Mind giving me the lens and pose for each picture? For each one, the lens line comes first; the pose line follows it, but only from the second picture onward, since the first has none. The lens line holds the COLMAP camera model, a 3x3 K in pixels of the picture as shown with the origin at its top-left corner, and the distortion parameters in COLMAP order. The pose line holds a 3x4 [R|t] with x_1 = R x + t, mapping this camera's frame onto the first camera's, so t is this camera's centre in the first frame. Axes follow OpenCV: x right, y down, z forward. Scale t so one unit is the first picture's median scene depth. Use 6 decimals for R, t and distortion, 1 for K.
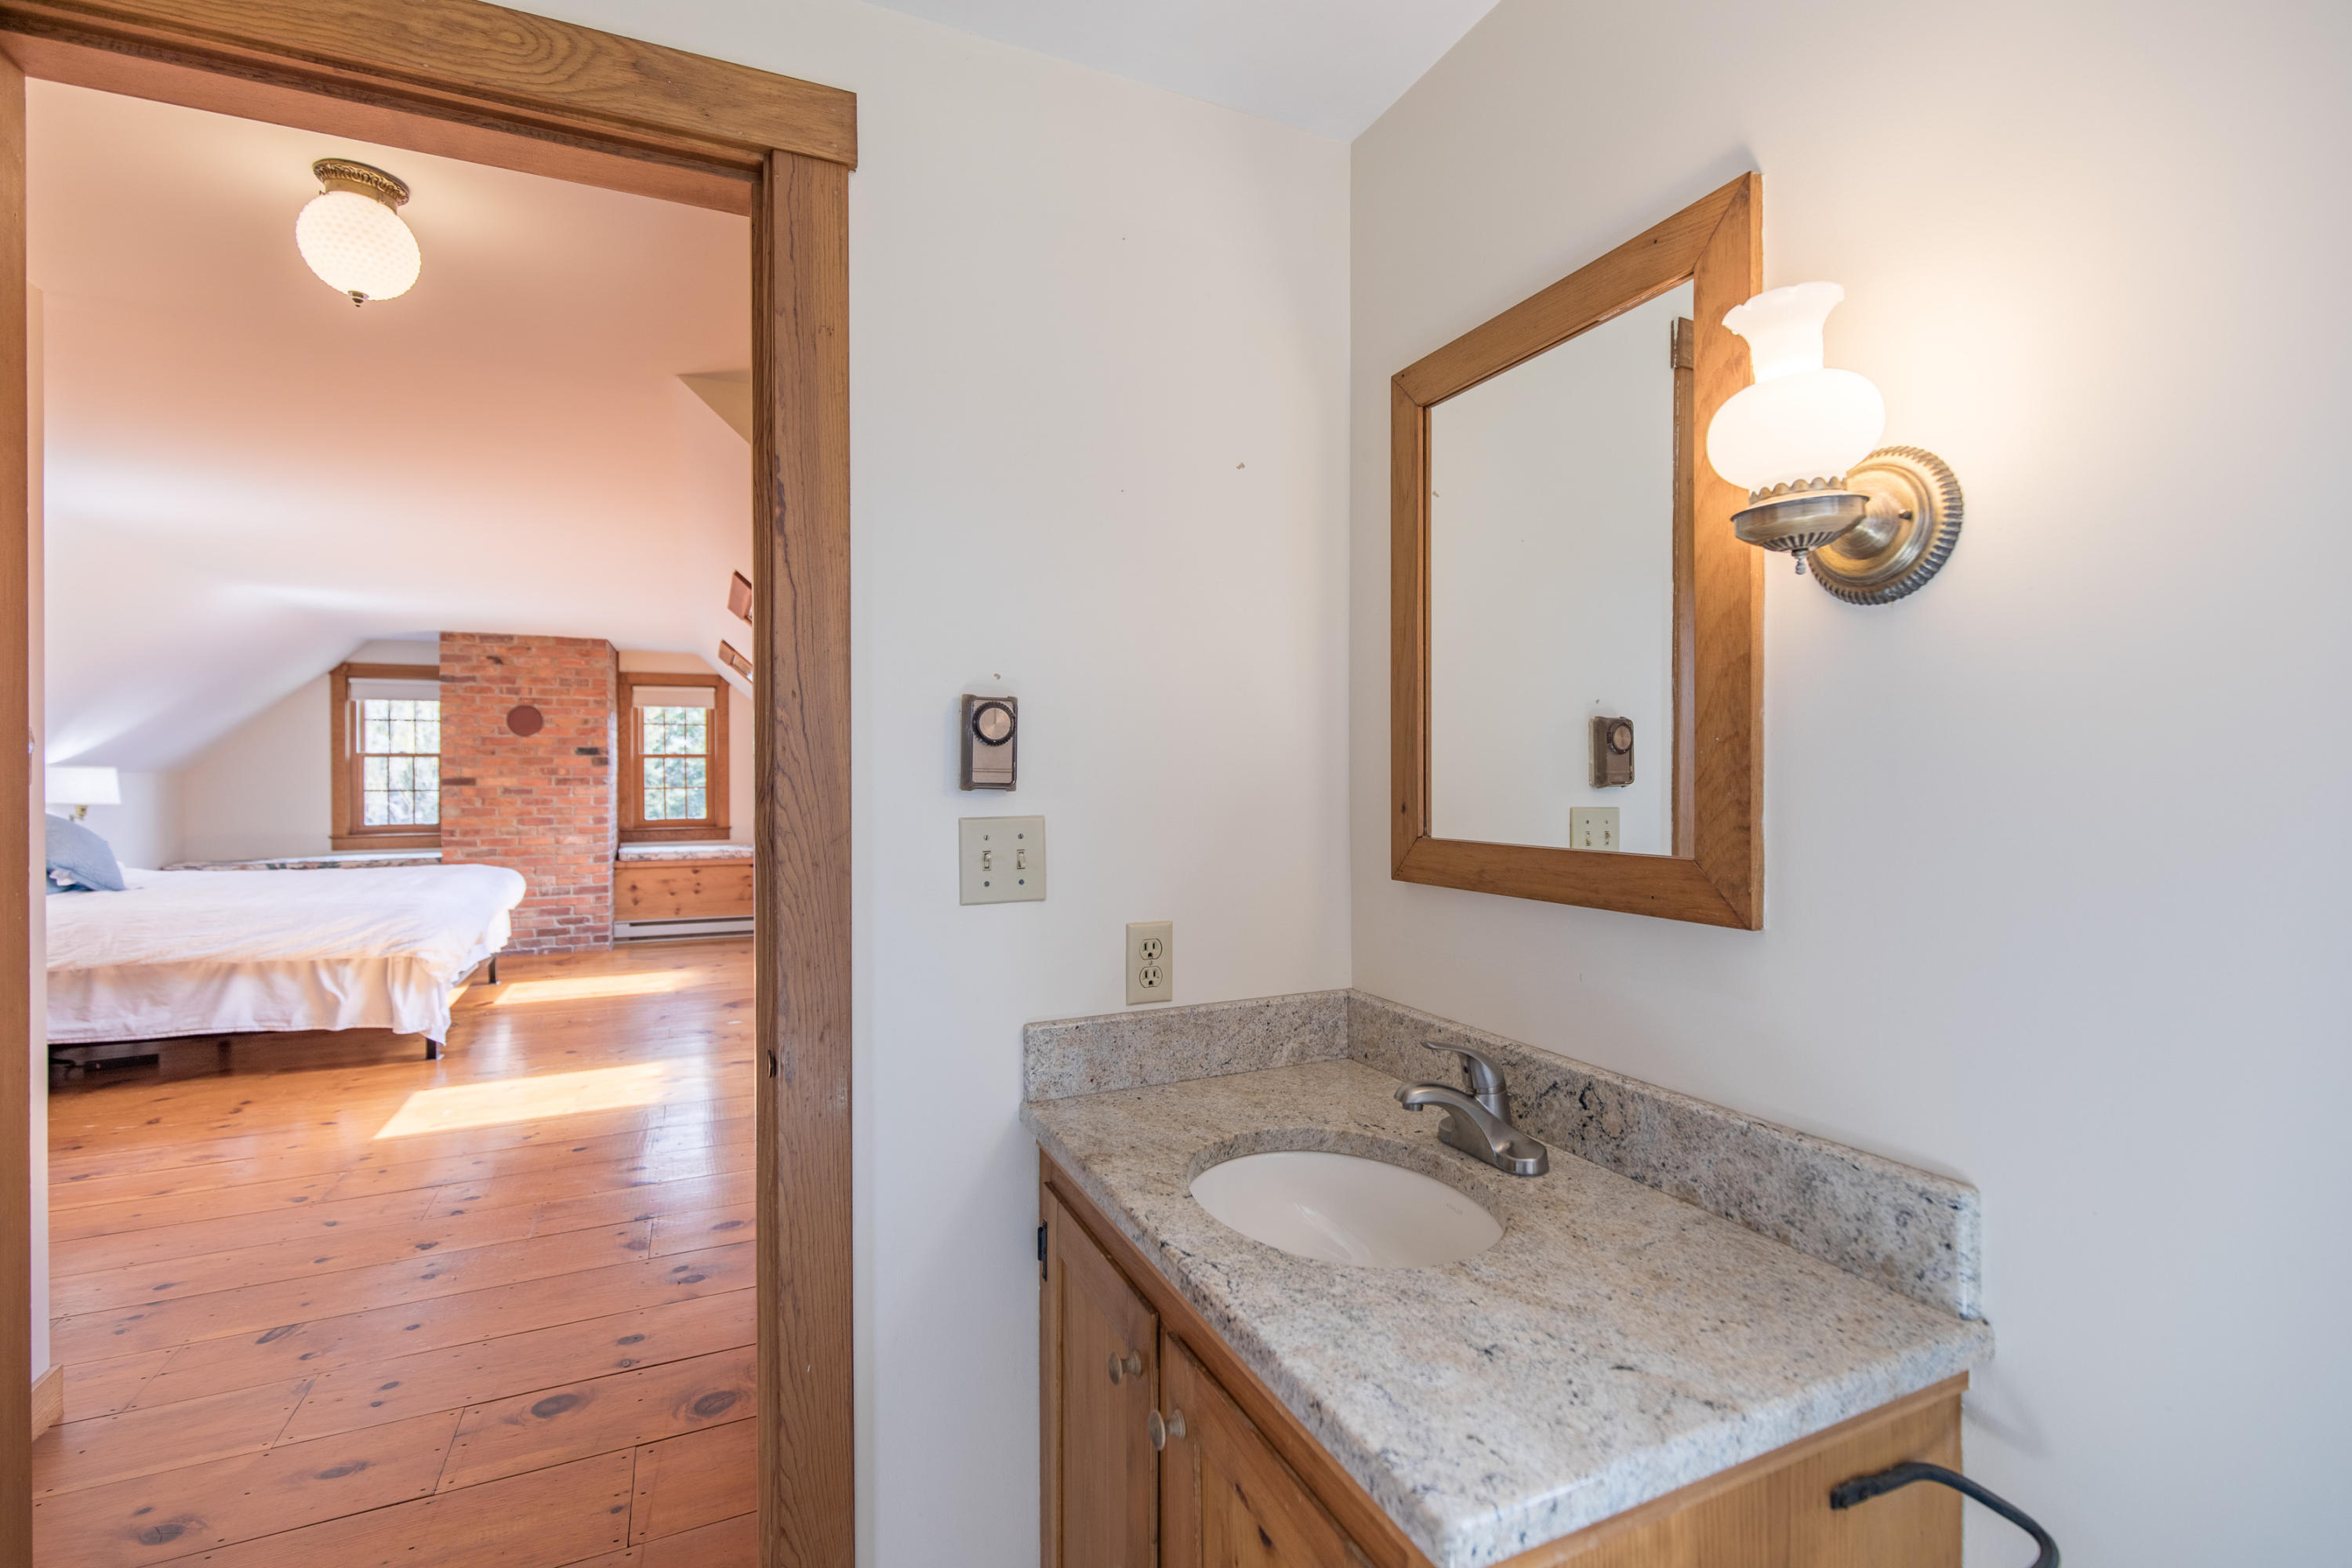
lens RADIAL K [[1050.2, 0, 1191.4], [0, 1050.2, 771.8], [0, 0, 1]] dist [0.004603, 0.000823]
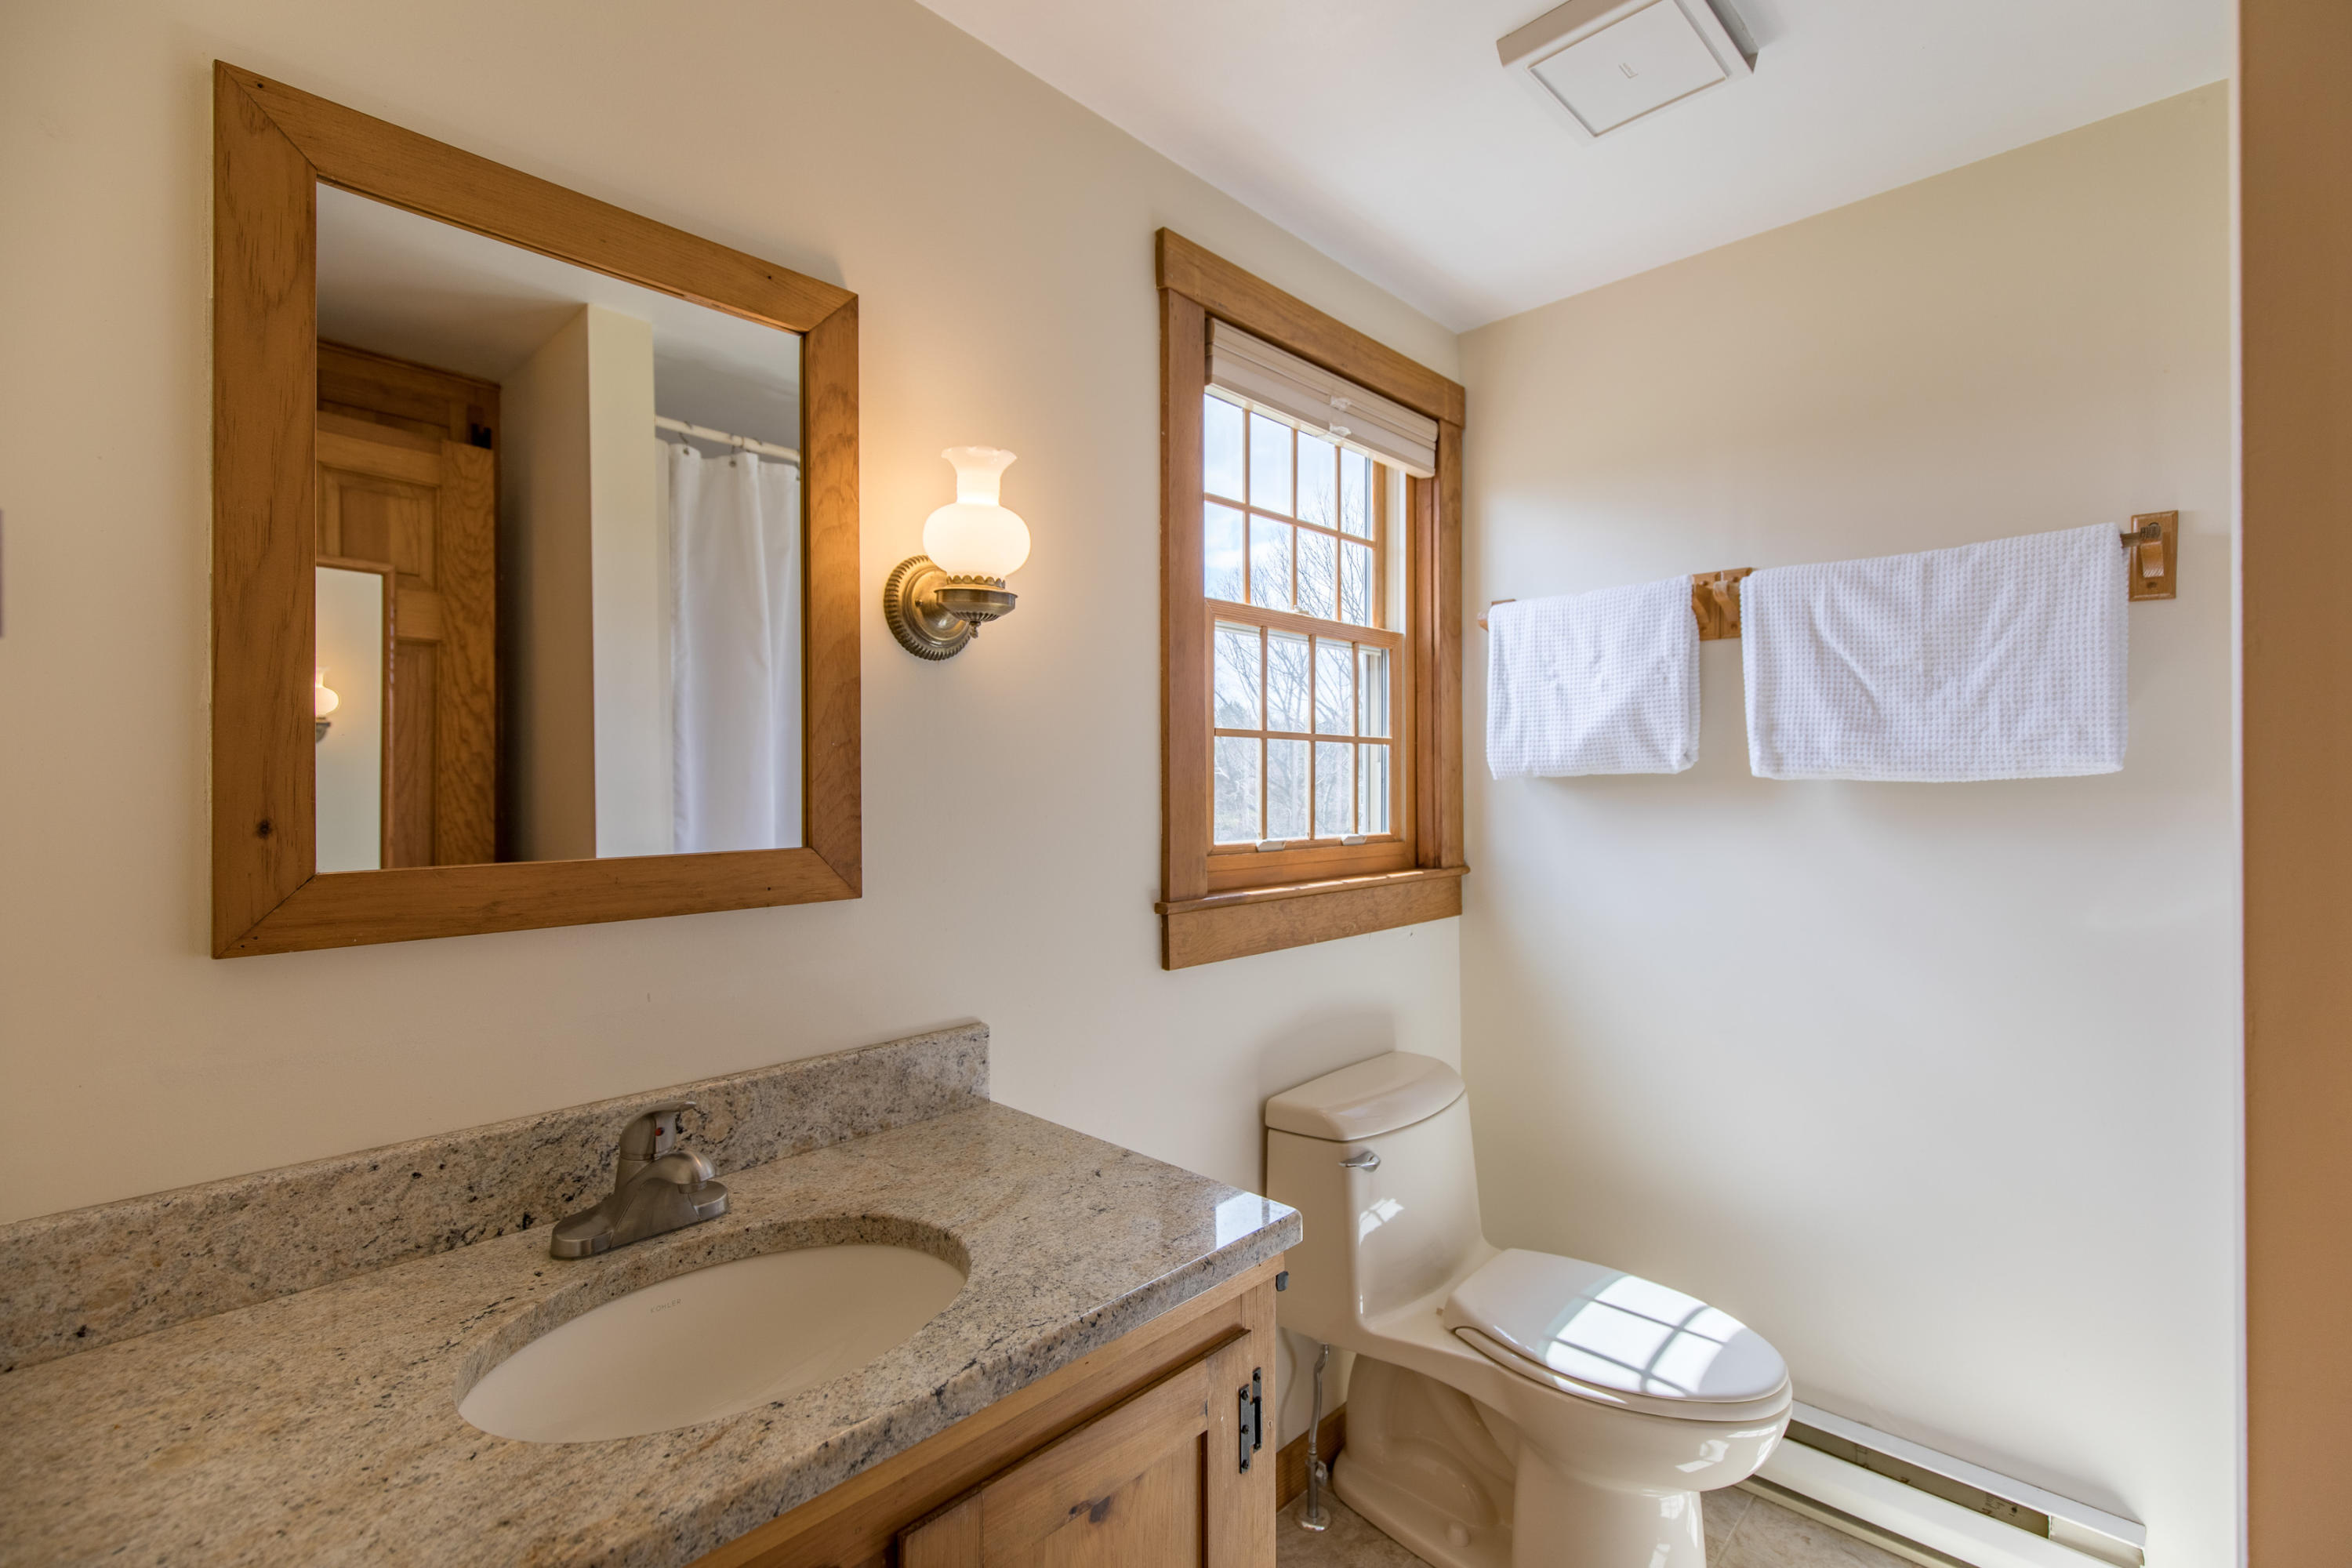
lens RADIAL K [[1050.2, 0, 1179.7], [0, 1050.2, 775.2], [0, 0, 1]] dist [0.004603, 0.000823]
pose [[-0.356135, 0.016264, 0.934293, -0.767863], [0.005364, 0.999868, -0.015361, 0.024913], [-0.934419, -0.000459, -0.356175, 1.075655]]
